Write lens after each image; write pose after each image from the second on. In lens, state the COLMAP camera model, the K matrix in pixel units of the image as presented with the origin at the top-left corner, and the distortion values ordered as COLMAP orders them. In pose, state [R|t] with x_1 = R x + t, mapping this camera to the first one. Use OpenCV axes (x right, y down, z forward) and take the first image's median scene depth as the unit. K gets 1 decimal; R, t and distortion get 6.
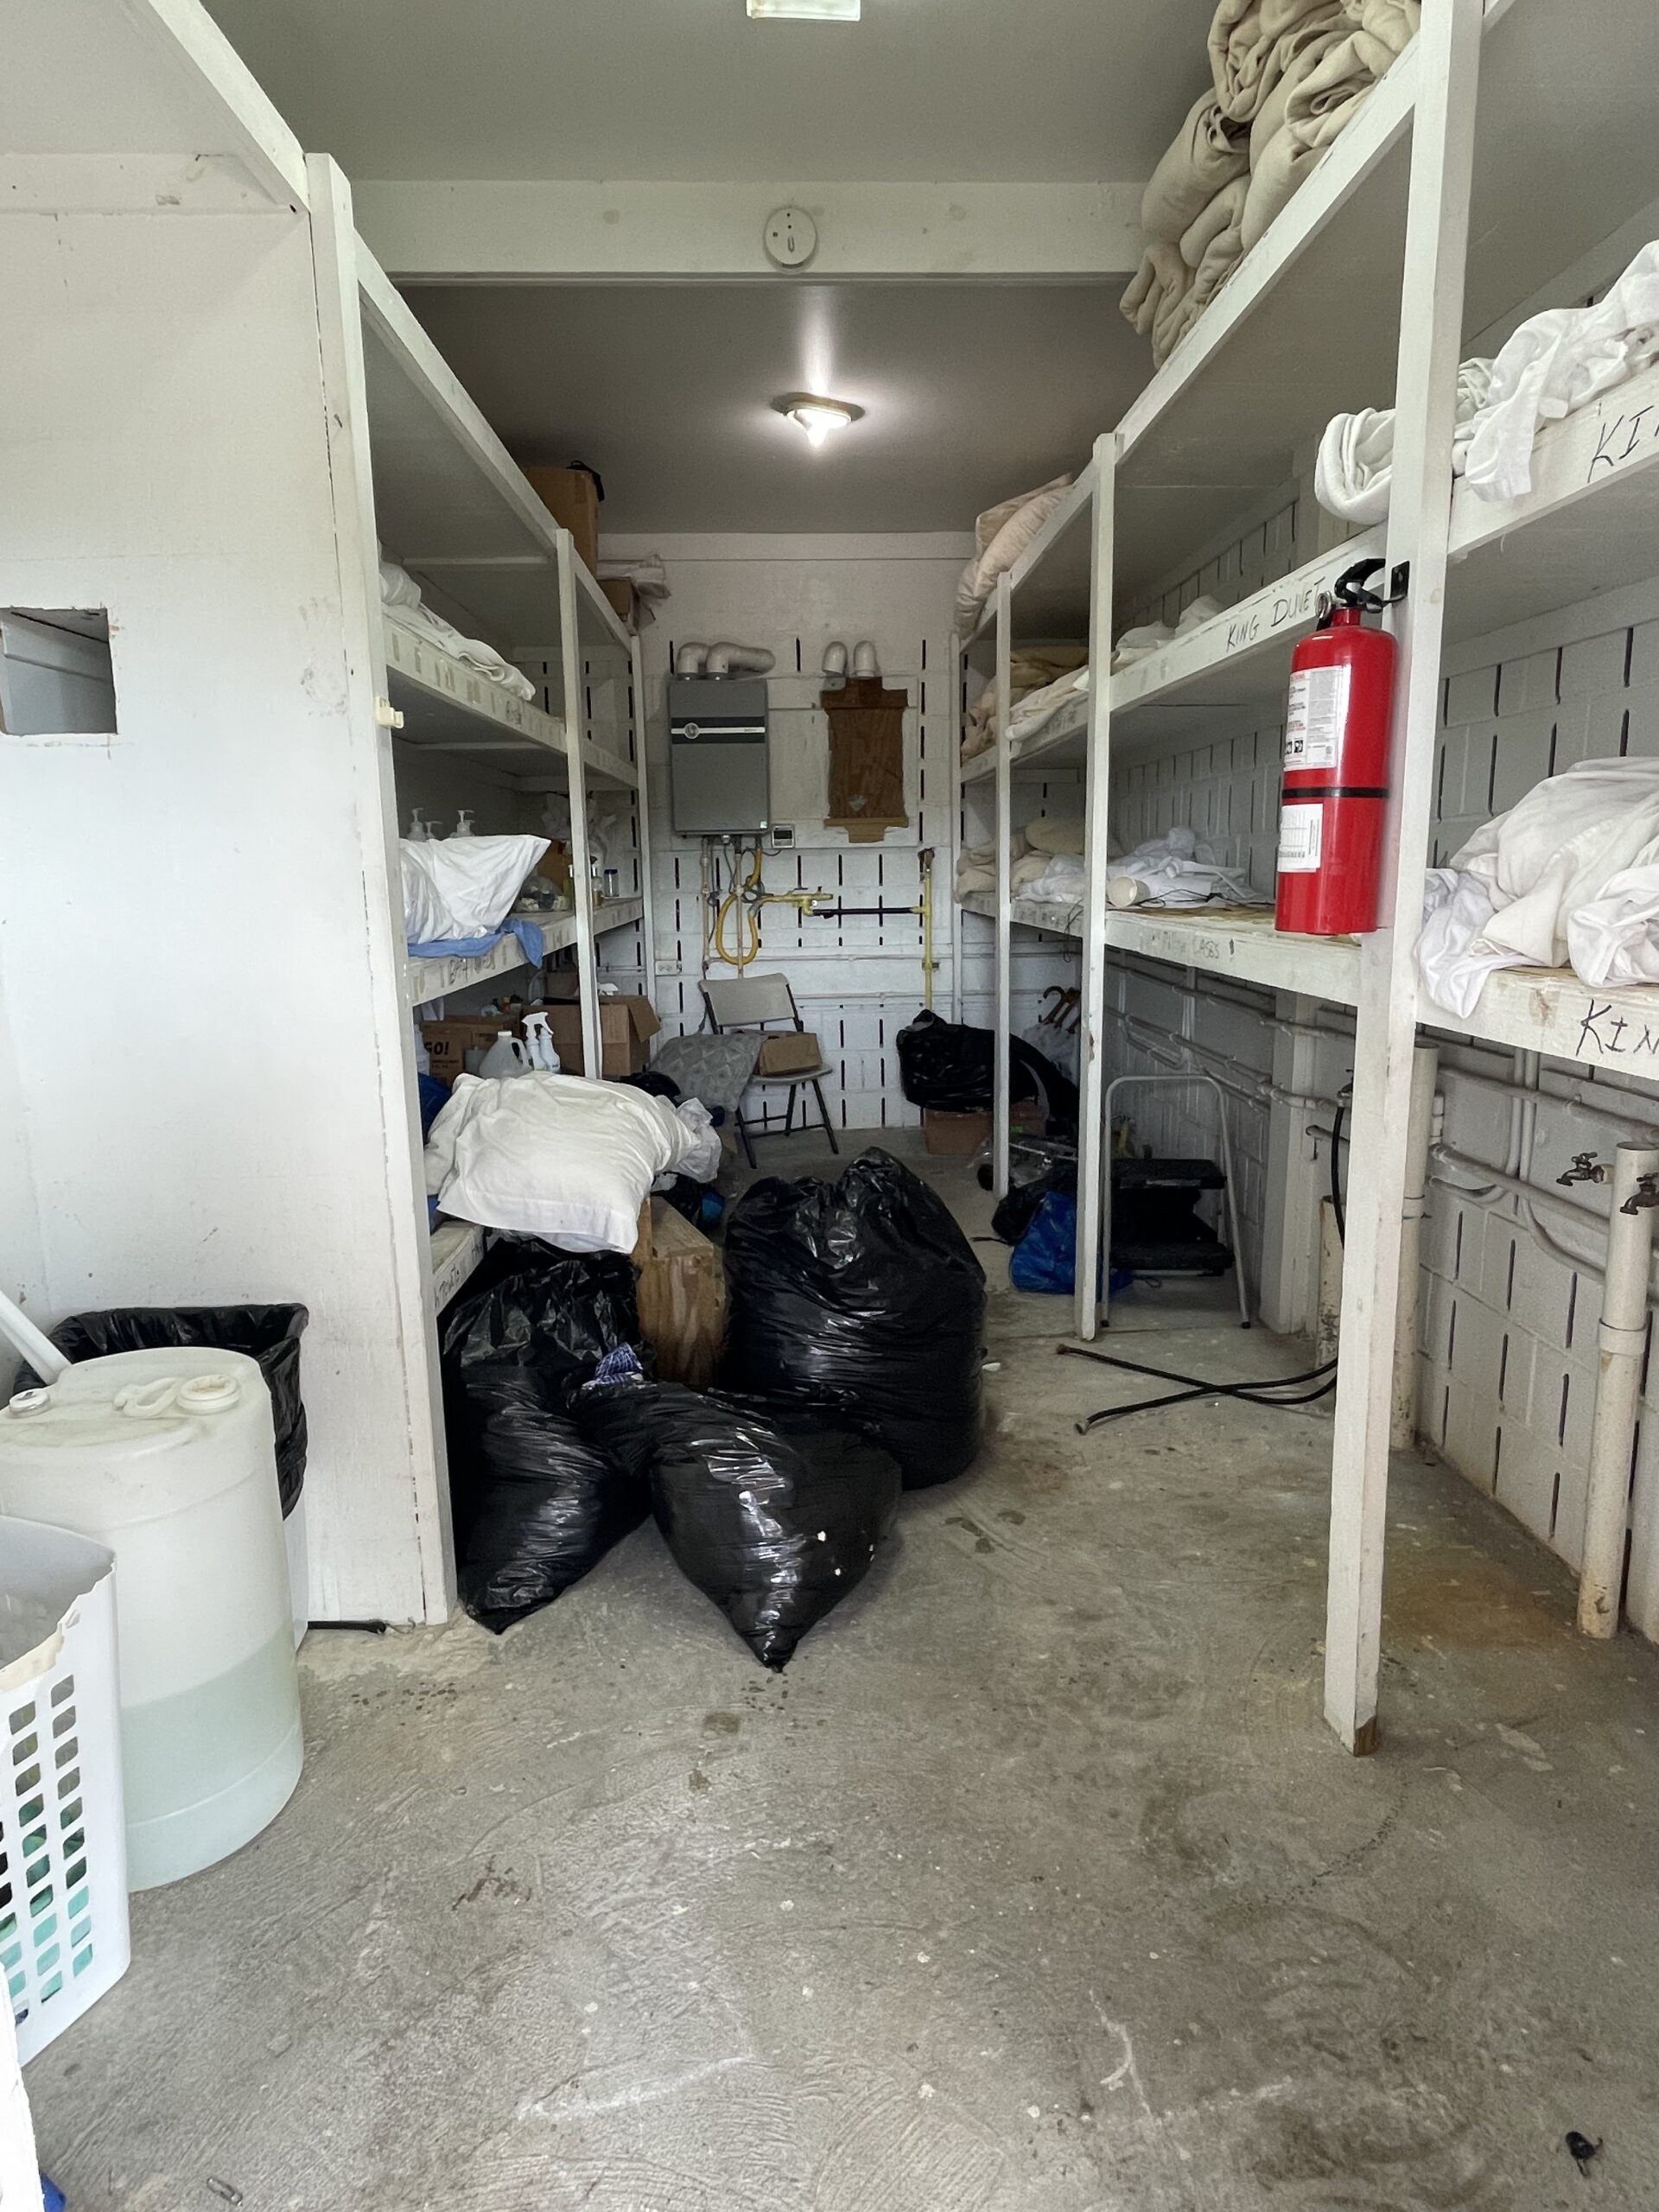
lens RADIAL K [[1217.2, 0, 835.2], [0, 1217.2, 1111.1], [0, 0, 1]] dist [-0.004671, -0.002022]
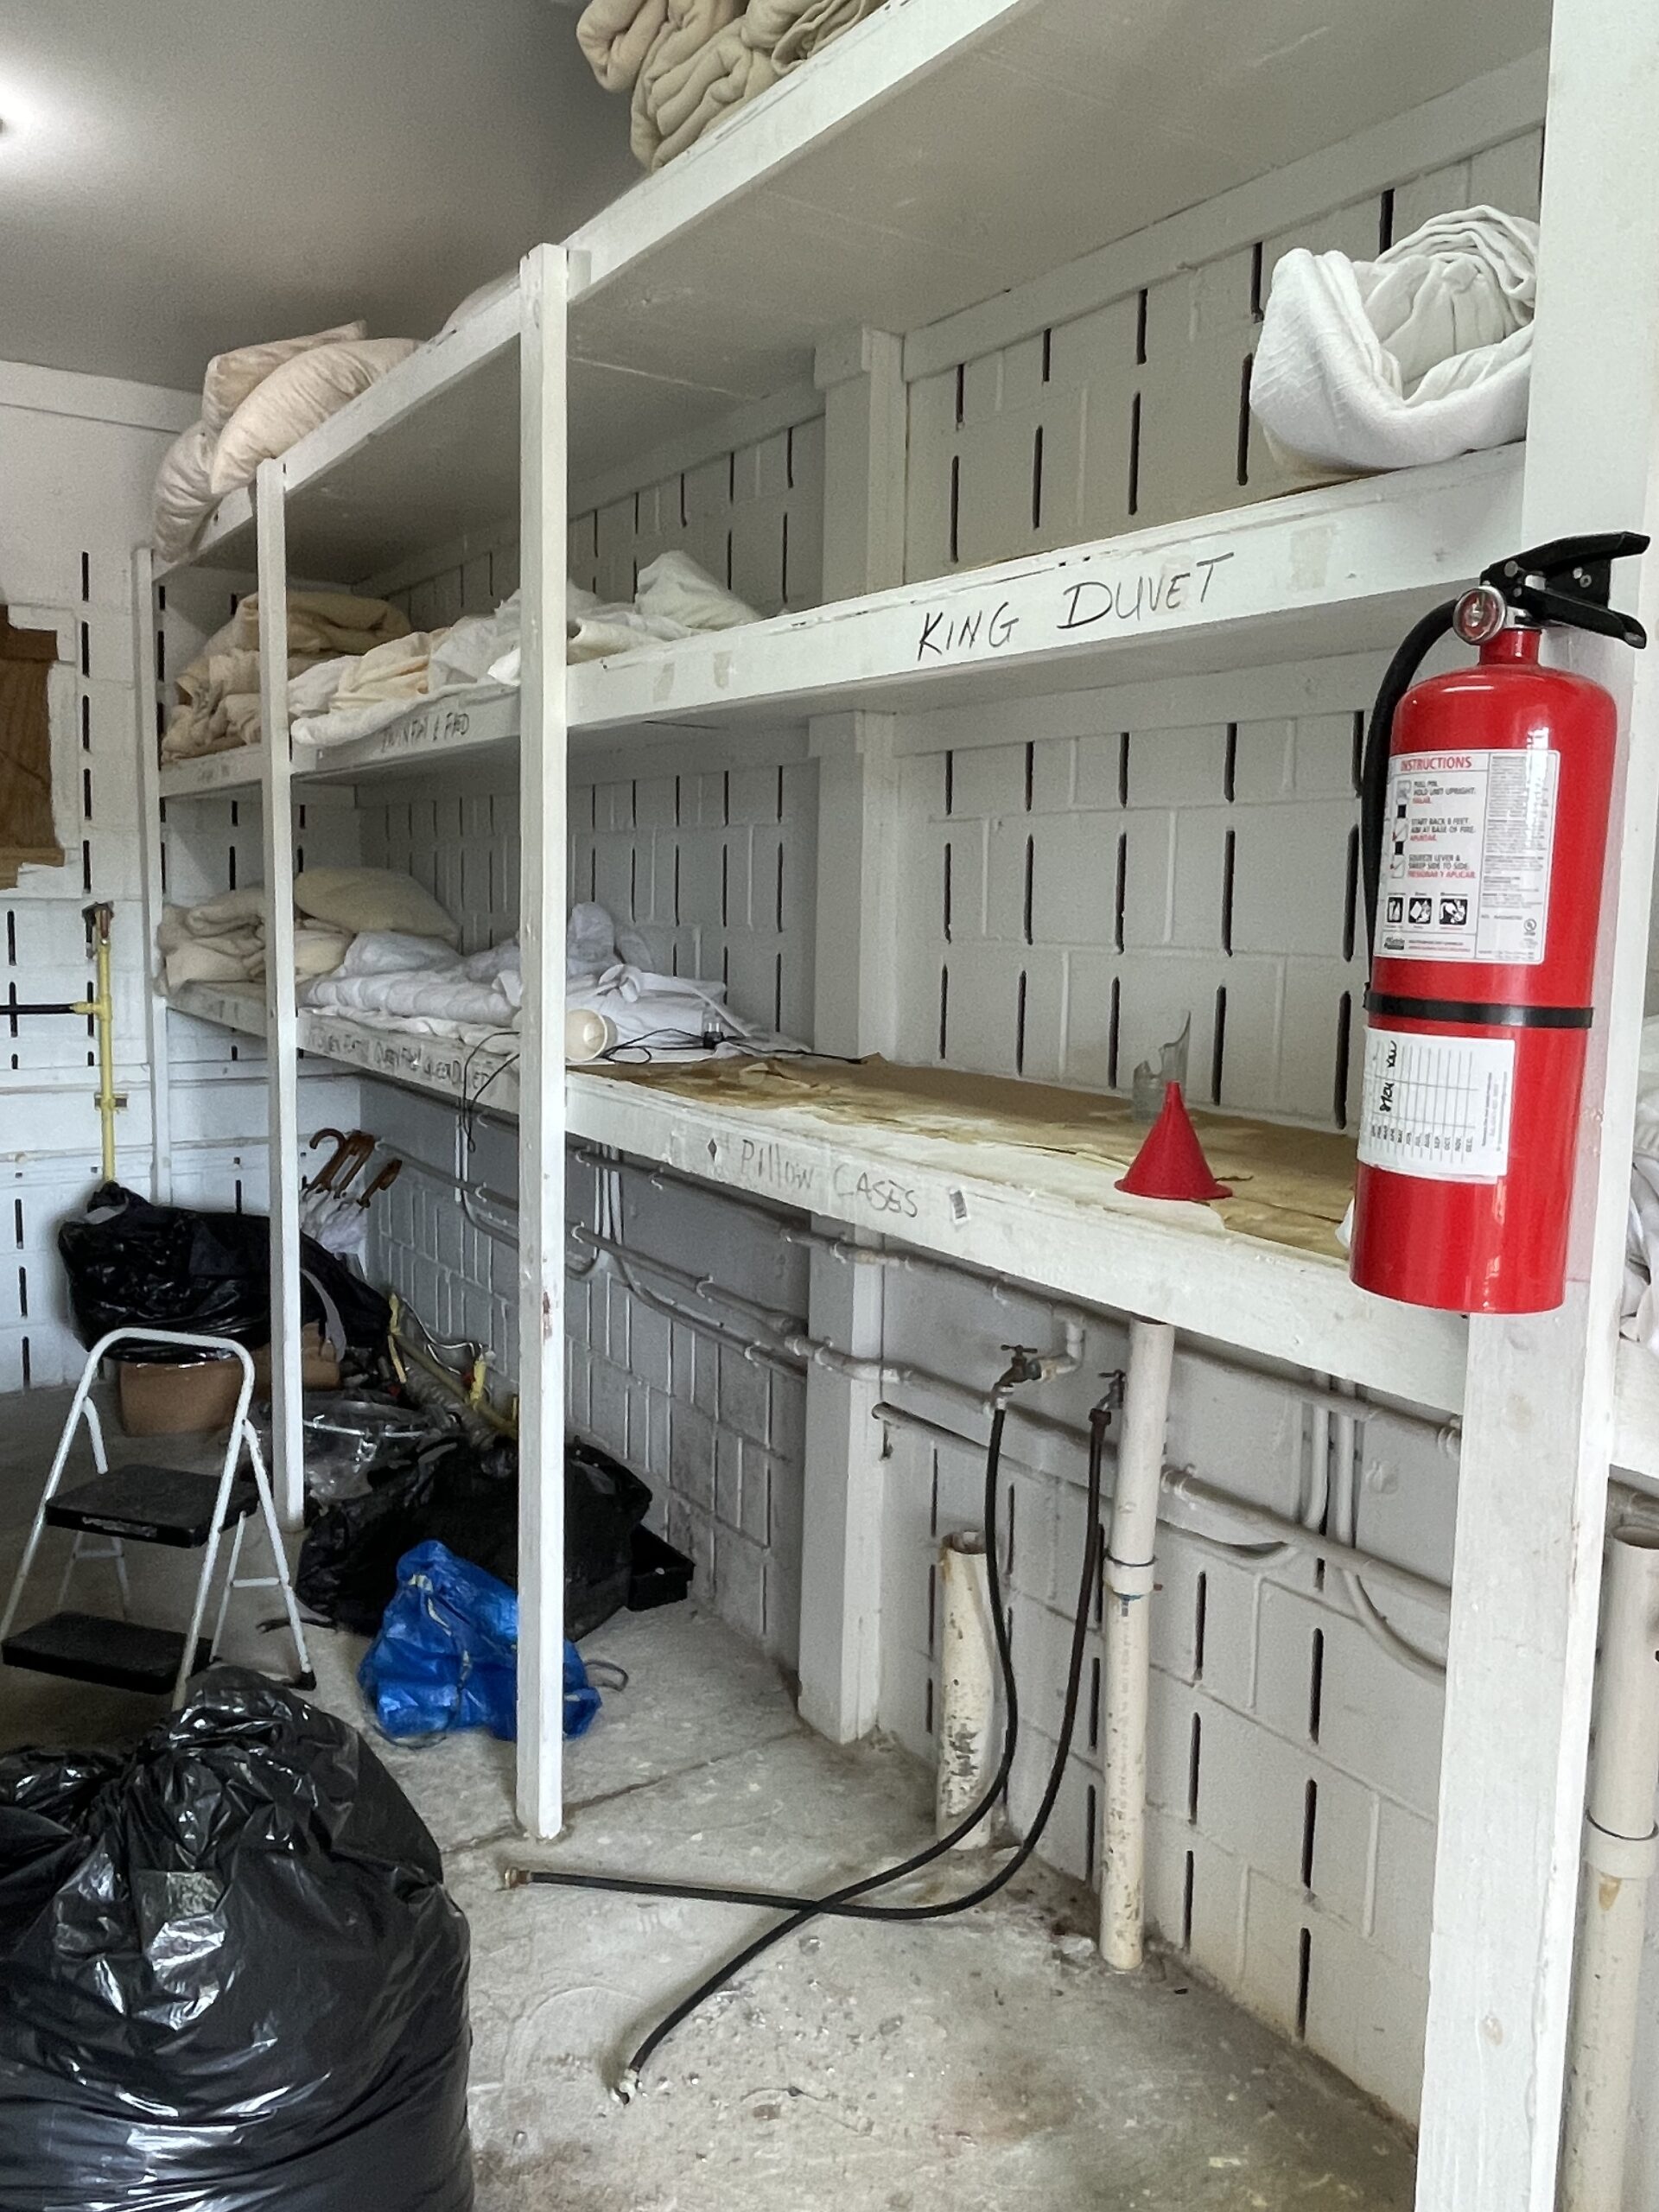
lens RADIAL K [[1664.9, 0, 832.7], [0, 1664.9, 1086.9], [0, 0, 1]] dist [-0.001894, -0.009925]
pose [[0.856972, -0.024709, 0.514771, -0.063131], [0.067624, 0.995605, -0.064790, -0.095144], [-0.510908, 0.090335, 0.854876, 0.267754]]
